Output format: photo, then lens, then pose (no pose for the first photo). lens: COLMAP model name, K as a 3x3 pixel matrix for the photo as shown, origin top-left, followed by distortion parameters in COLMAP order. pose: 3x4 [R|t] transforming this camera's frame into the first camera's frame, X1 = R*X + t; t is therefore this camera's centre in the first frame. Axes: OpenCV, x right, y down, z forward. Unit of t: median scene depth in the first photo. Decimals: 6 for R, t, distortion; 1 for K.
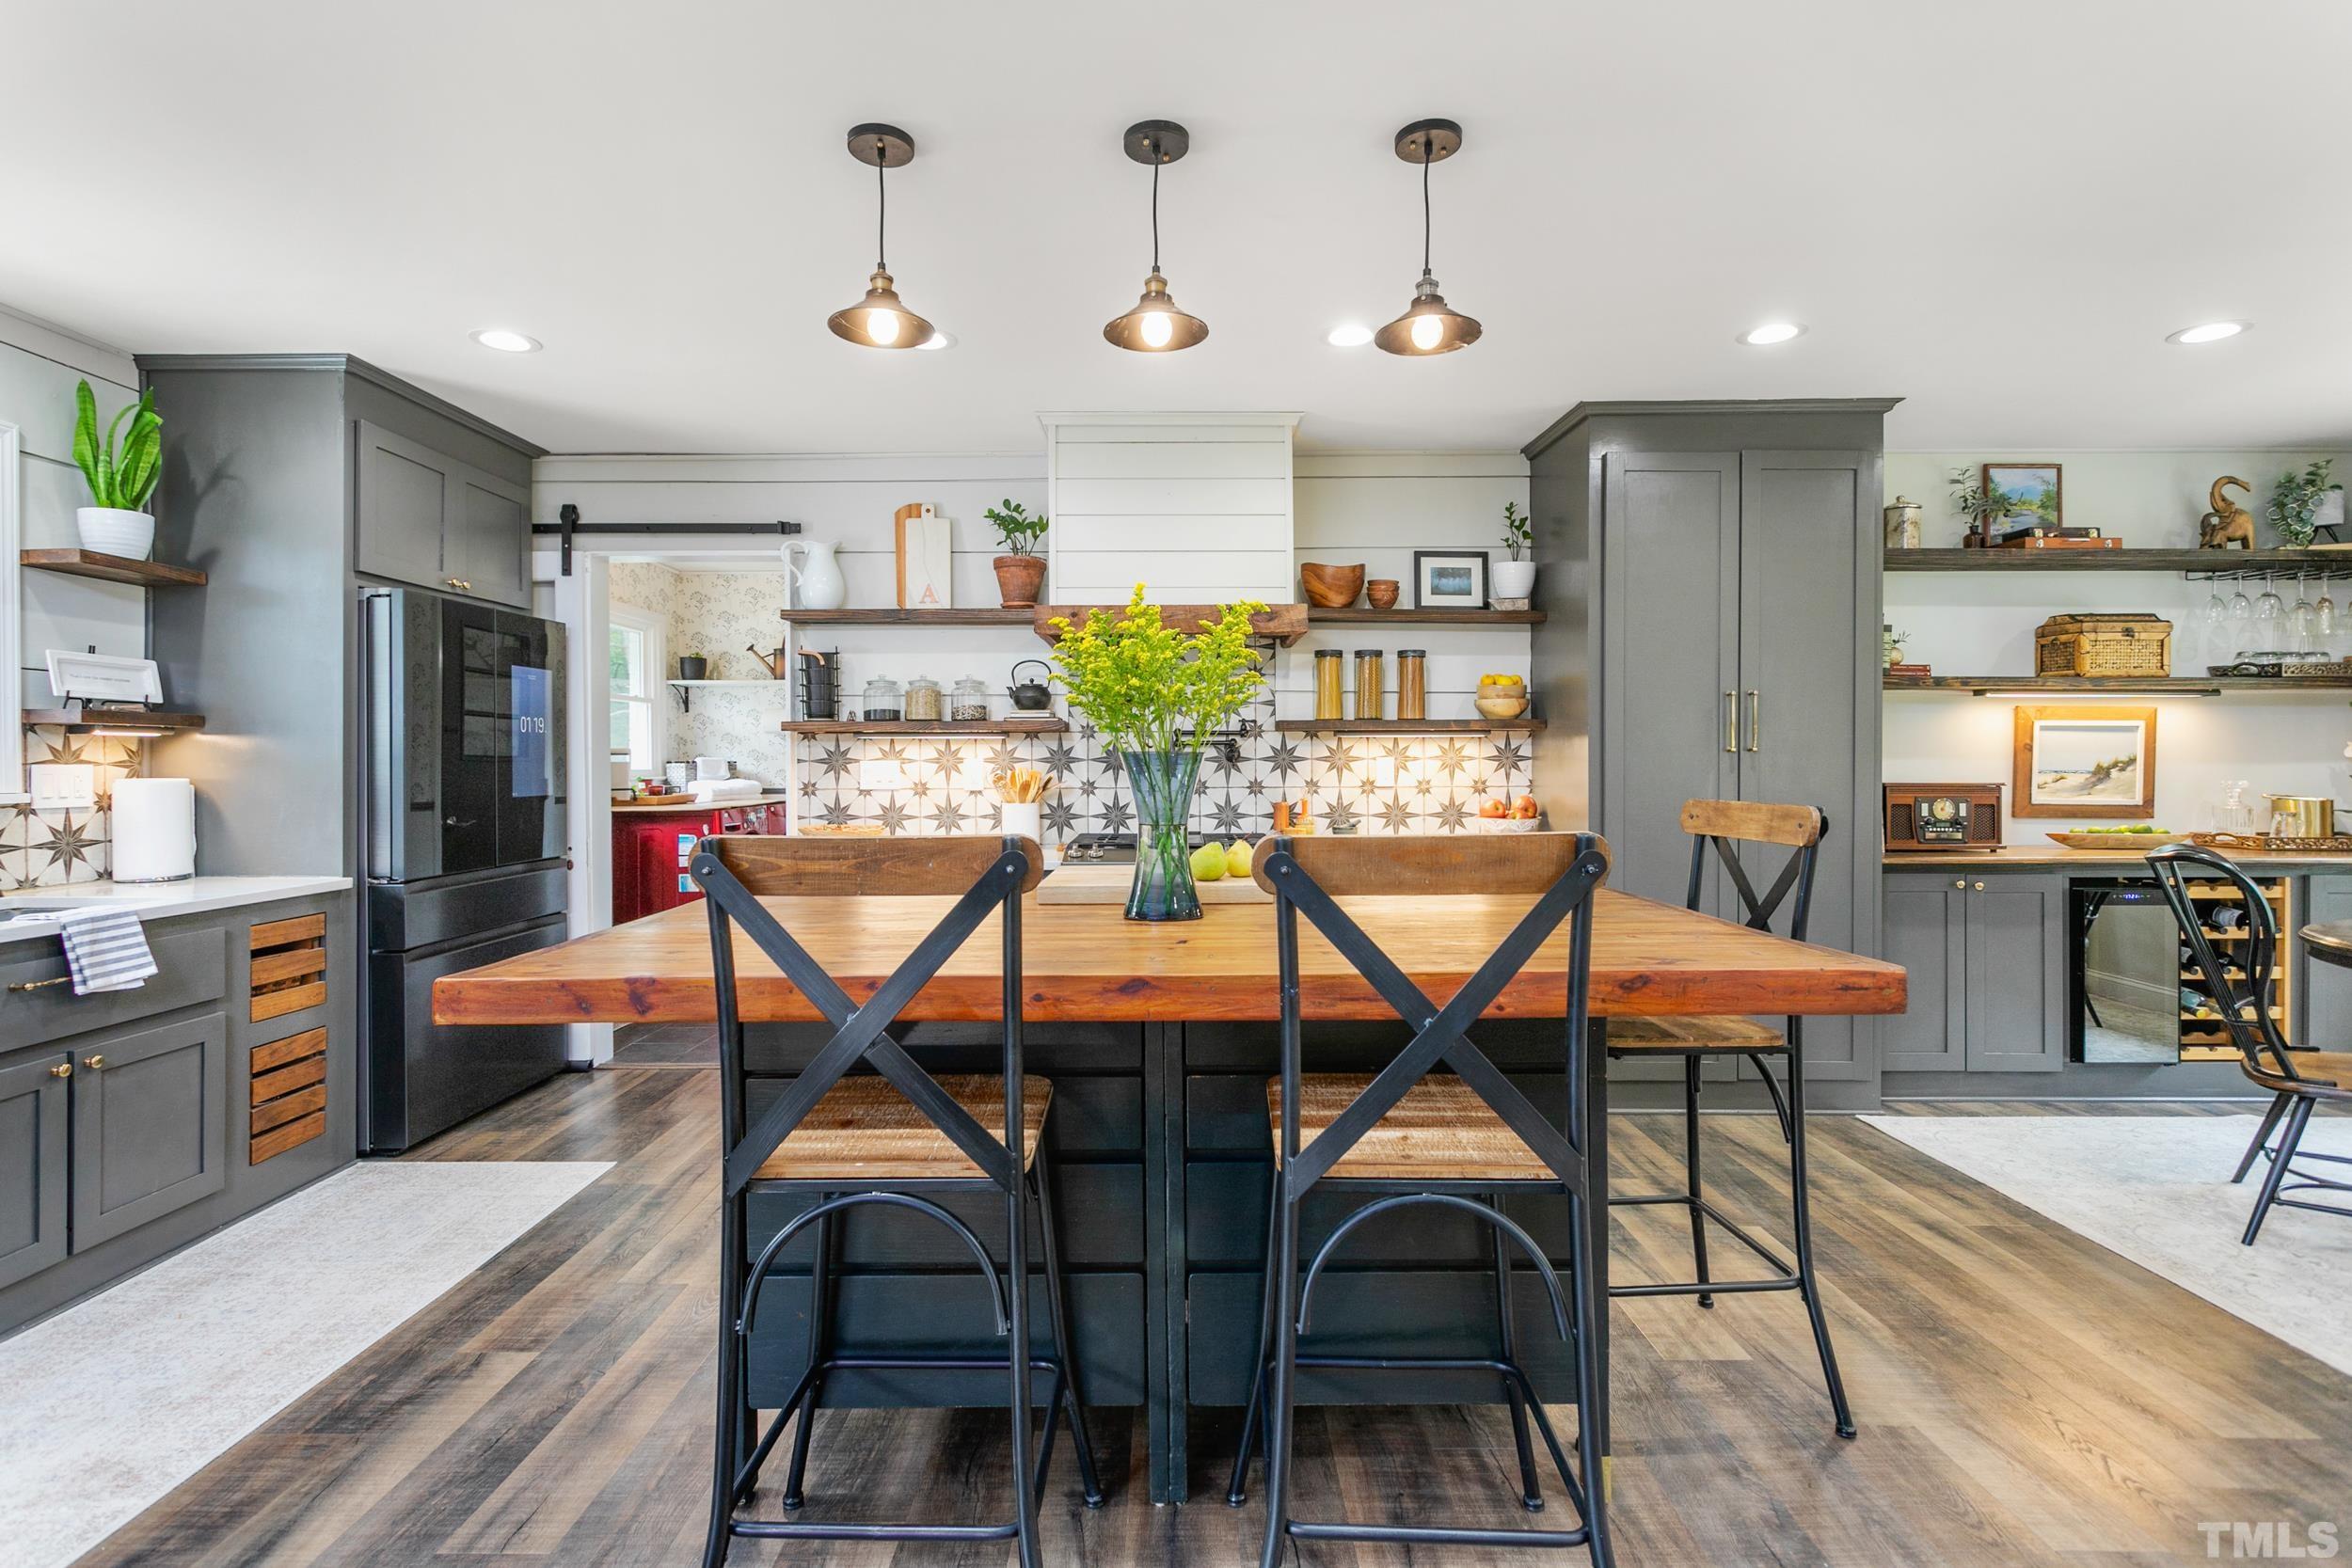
lens RADIAL K [[1131.9, 0, 1166.6], [0, 1131.9, 761.4], [0, 0, 1]] dist [-0.002531, 0.002037]
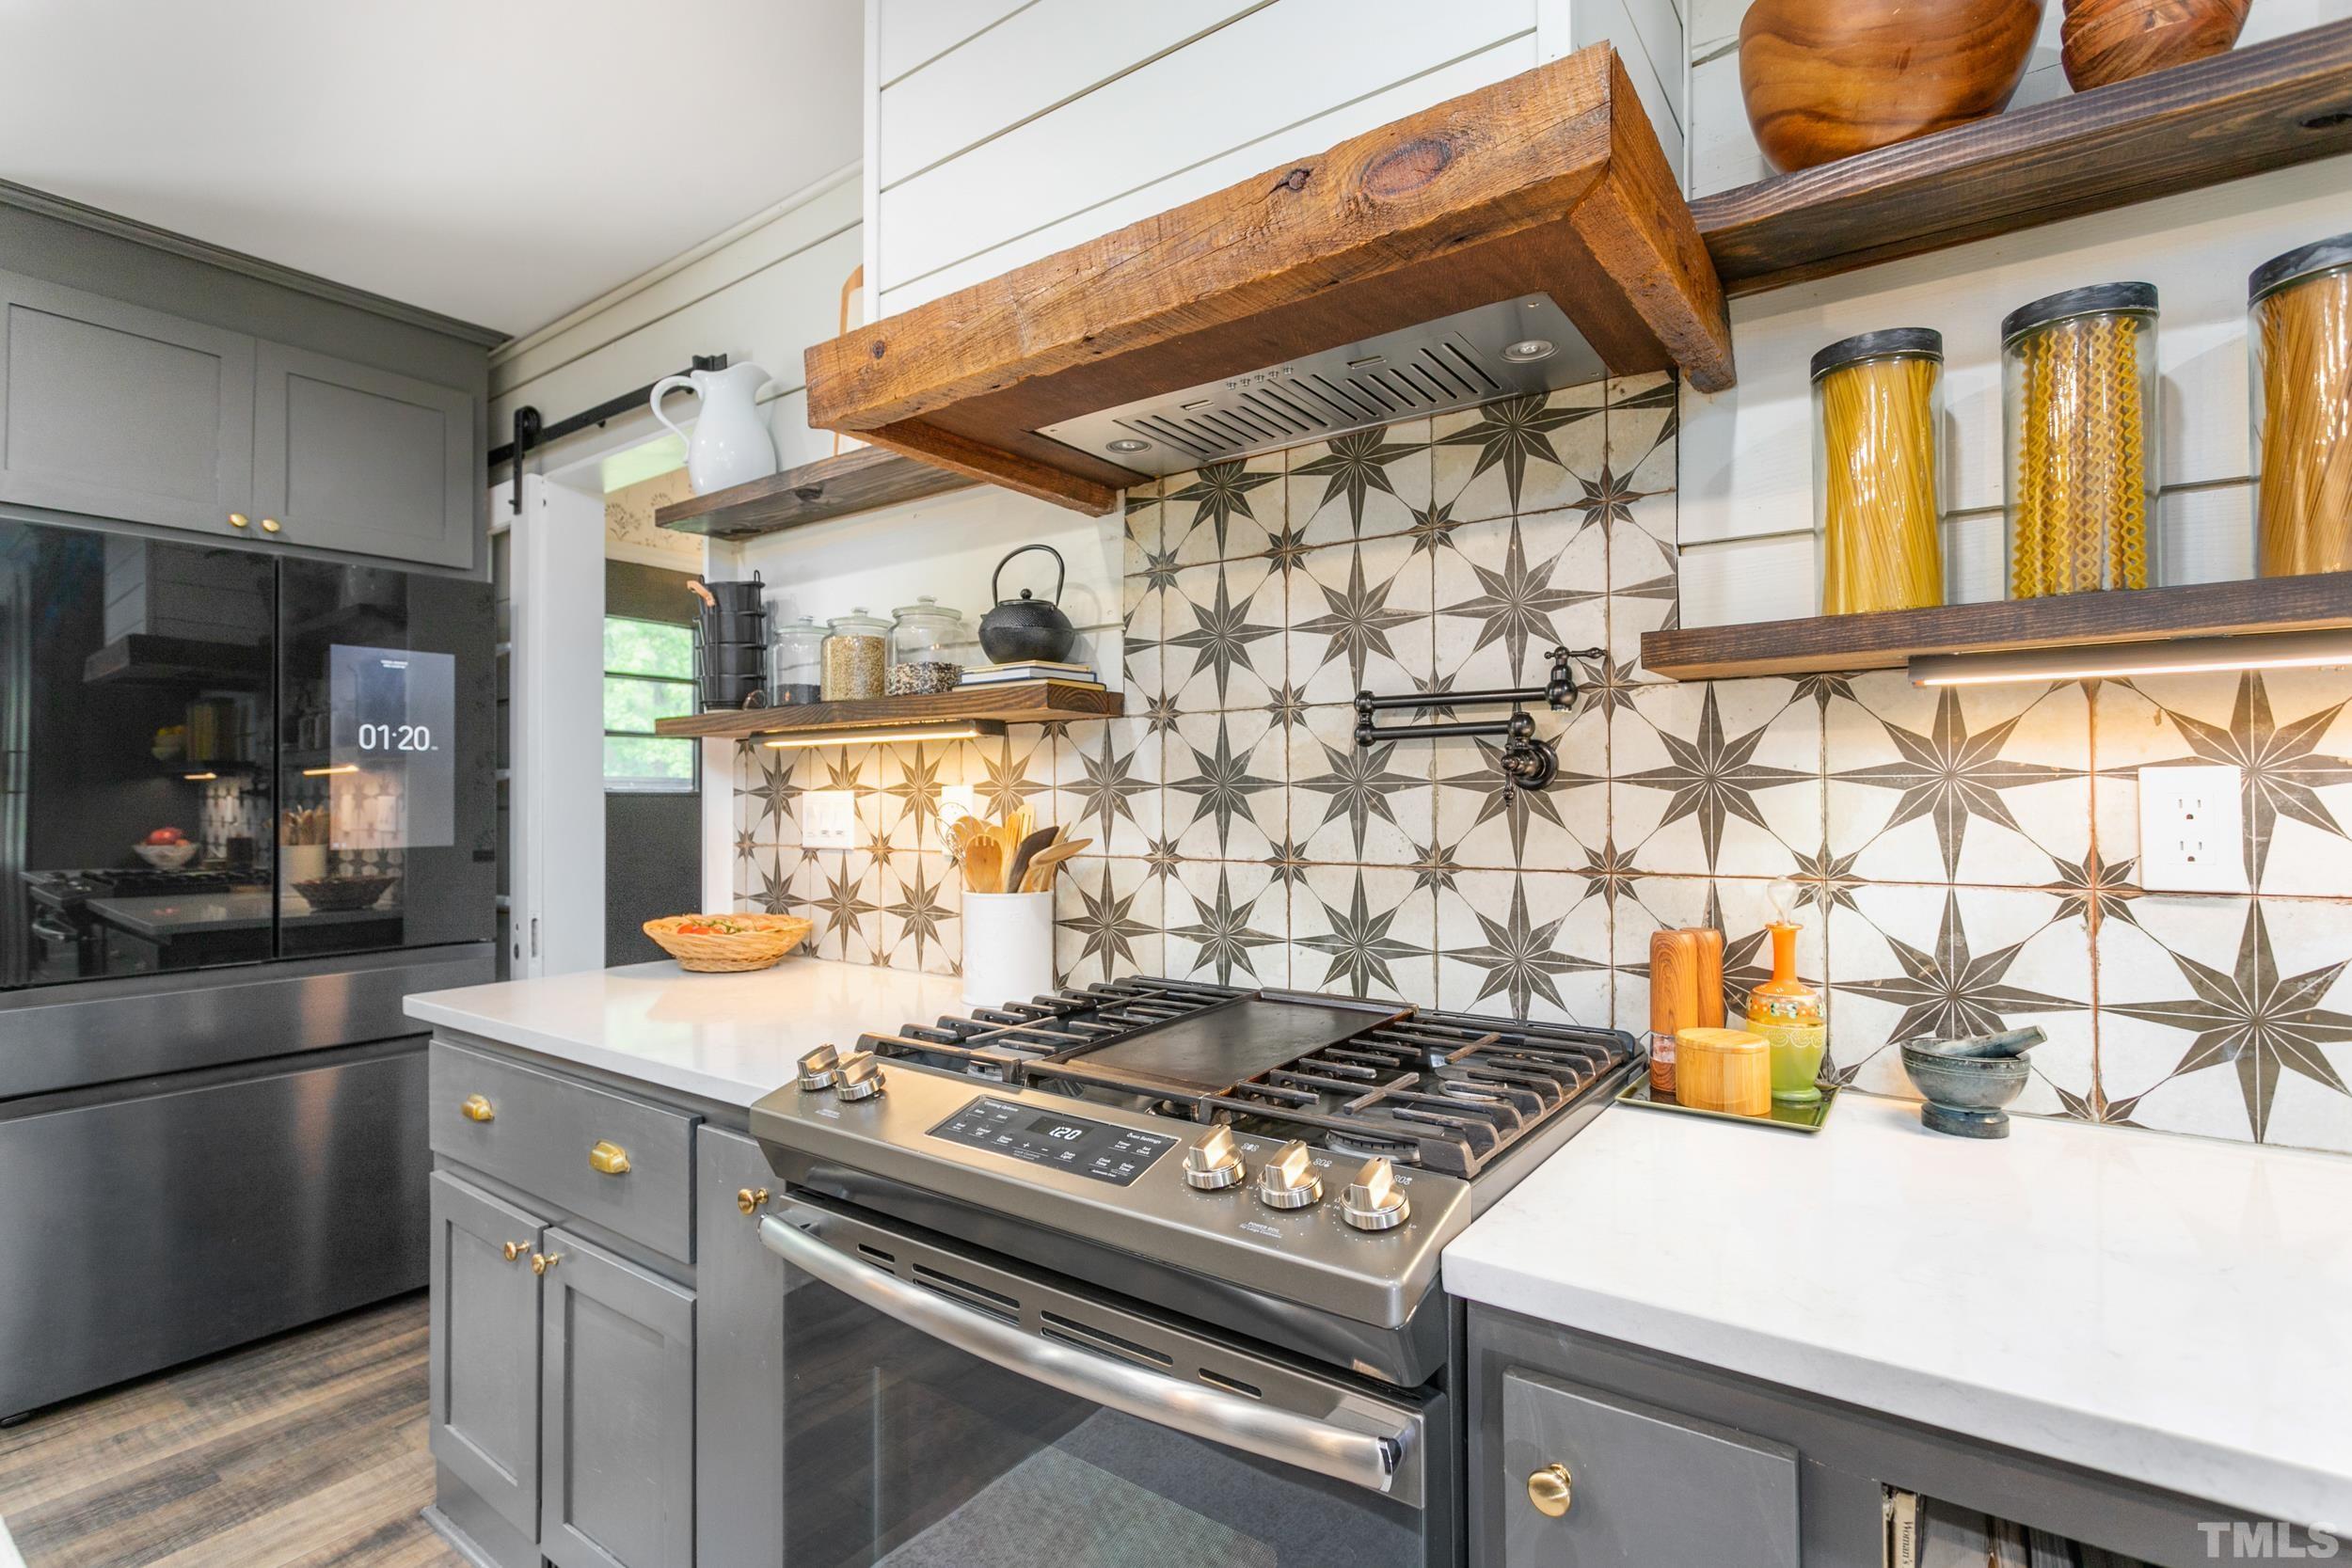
lens RADIAL K [[1131.9, 0, 1158.8], [0, 1131.9, 782.9], [0, 0, 1]] dist [-0.002531, 0.002037]
pose [[0.801799, -0.009335, -0.597521, 0.164890], [-0.002179, 0.999826, -0.018545, 0.005000], [0.597590, 0.016172, 0.801638, 0.697306]]
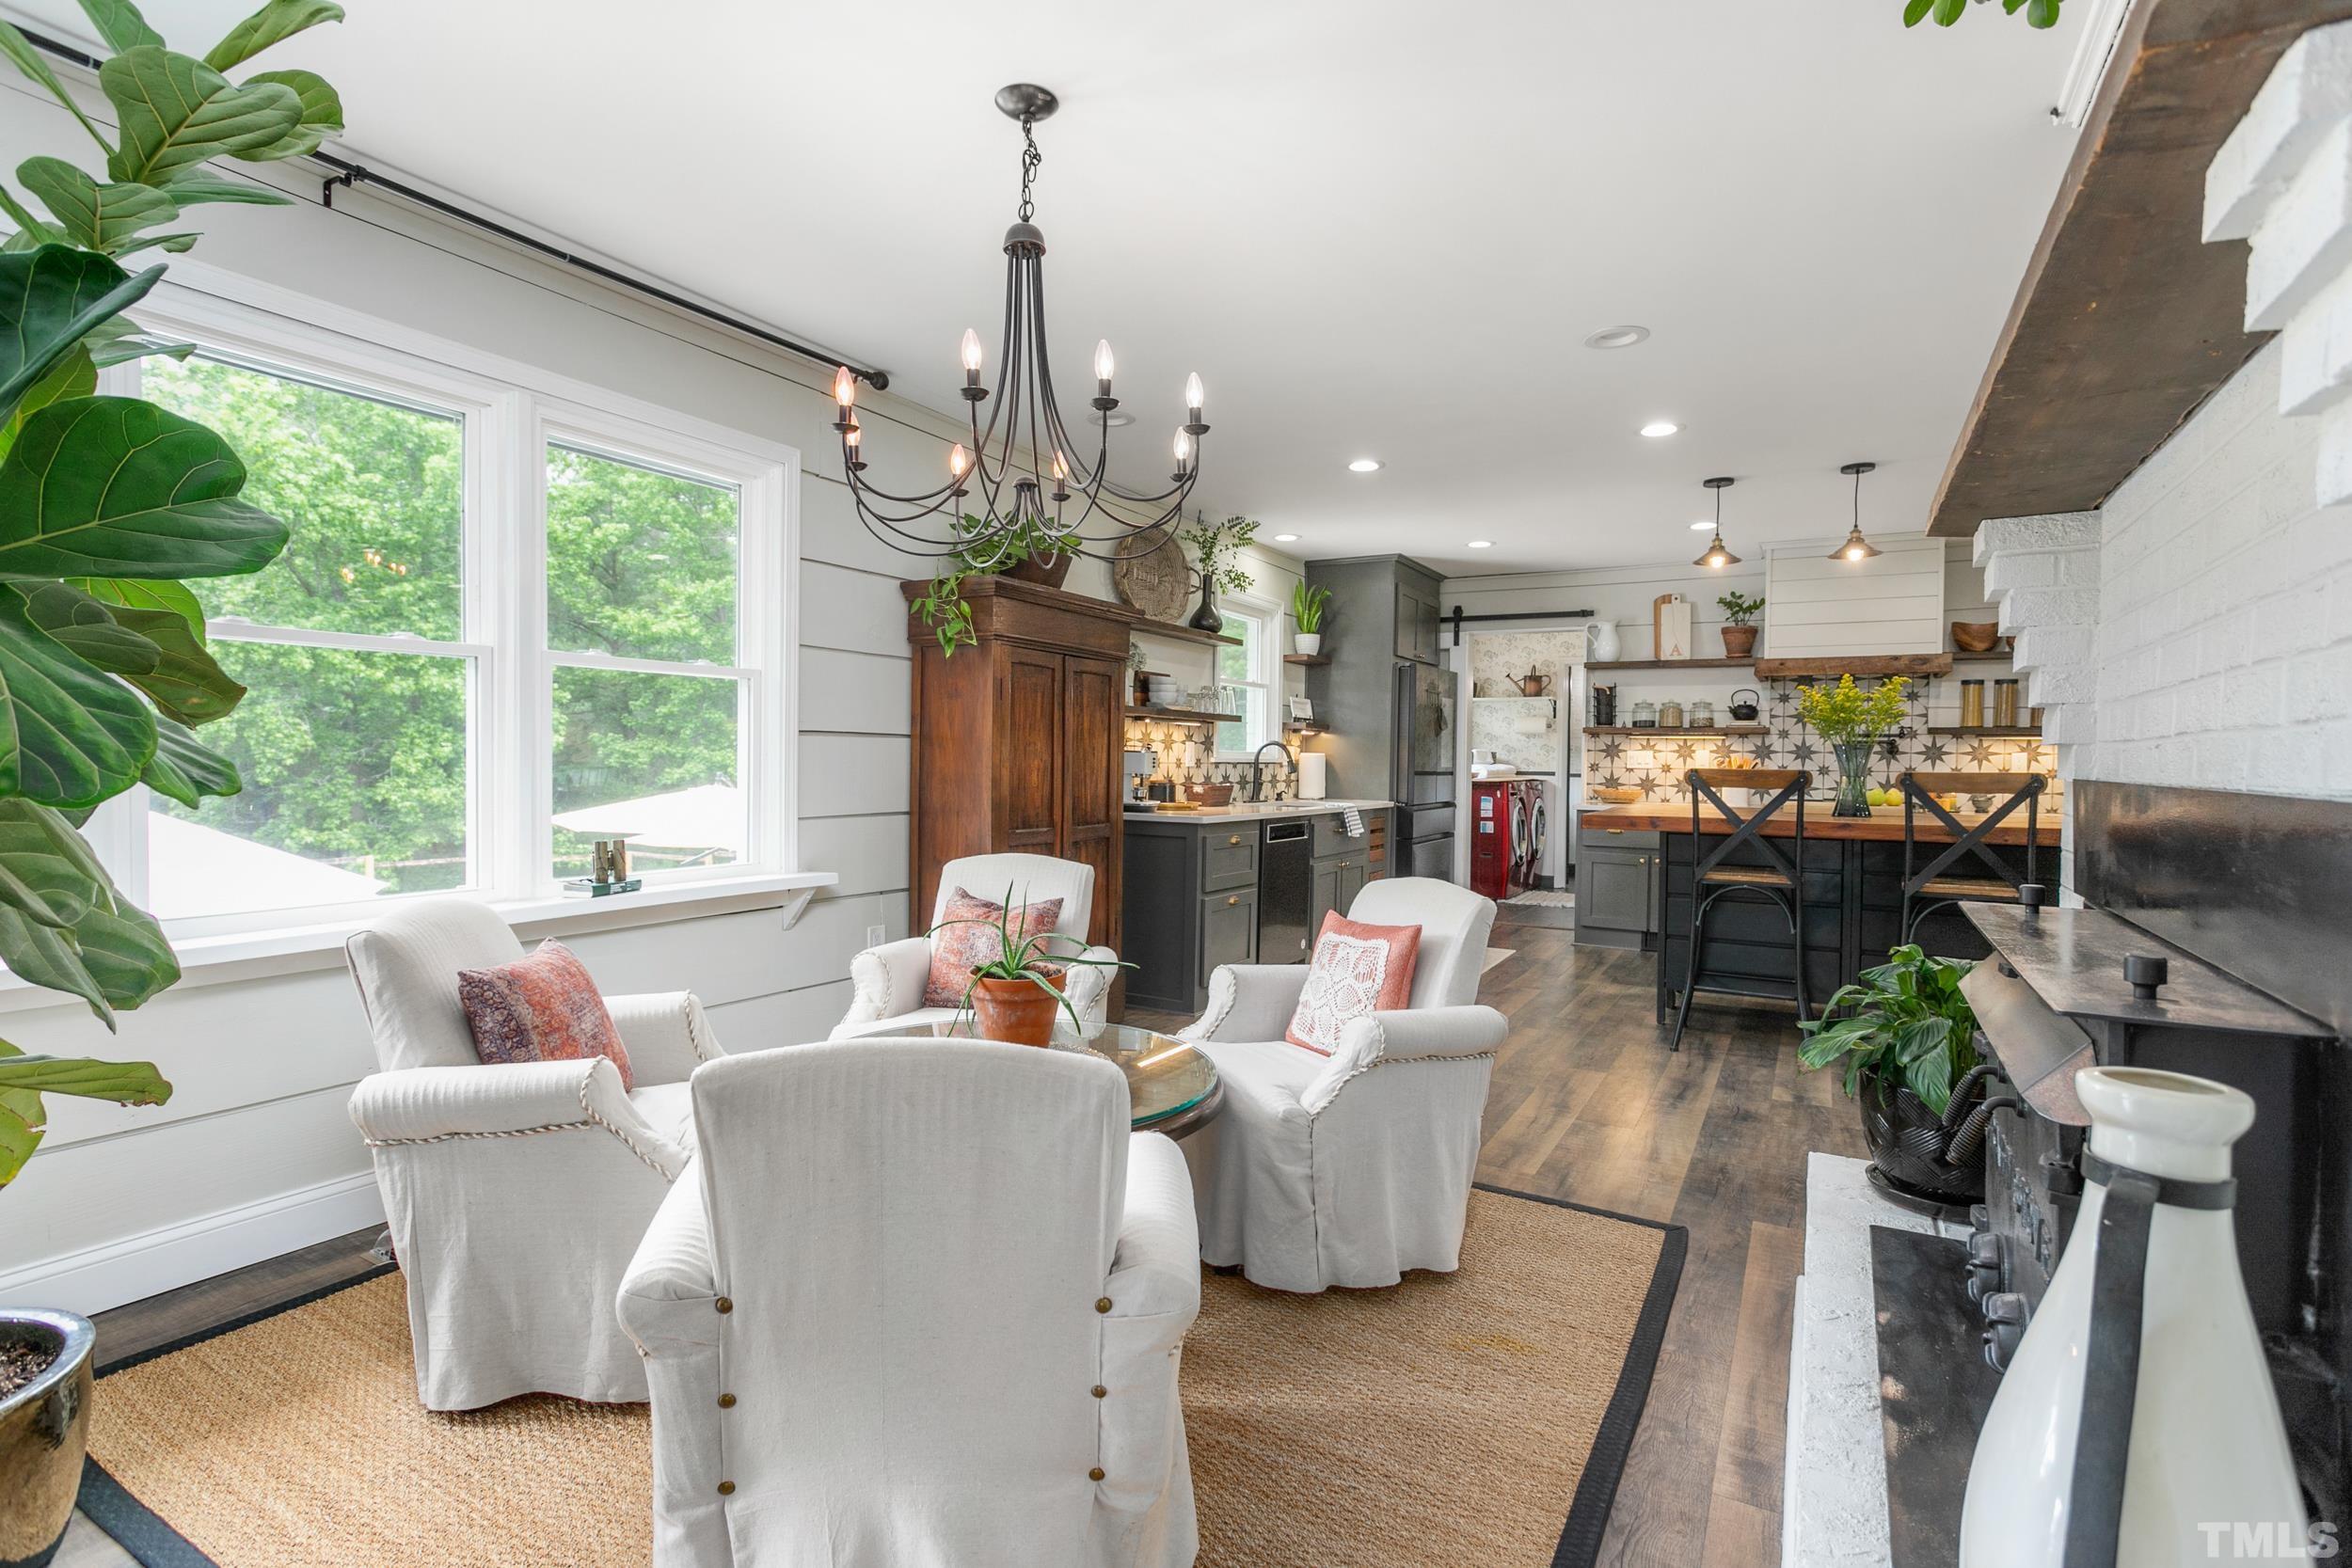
lens RADIAL K [[1131.9, 0, 1162.6], [0, 1131.9, 775.8], [0, 0, 1]] dist [-0.002531, 0.002037]
pose [[0.868378, 0.023617, -0.495340, -0.039484], [-0.016439, 0.999687, 0.018846, 0.016223], [0.495630, -0.008223, 0.868495, -0.796819]]
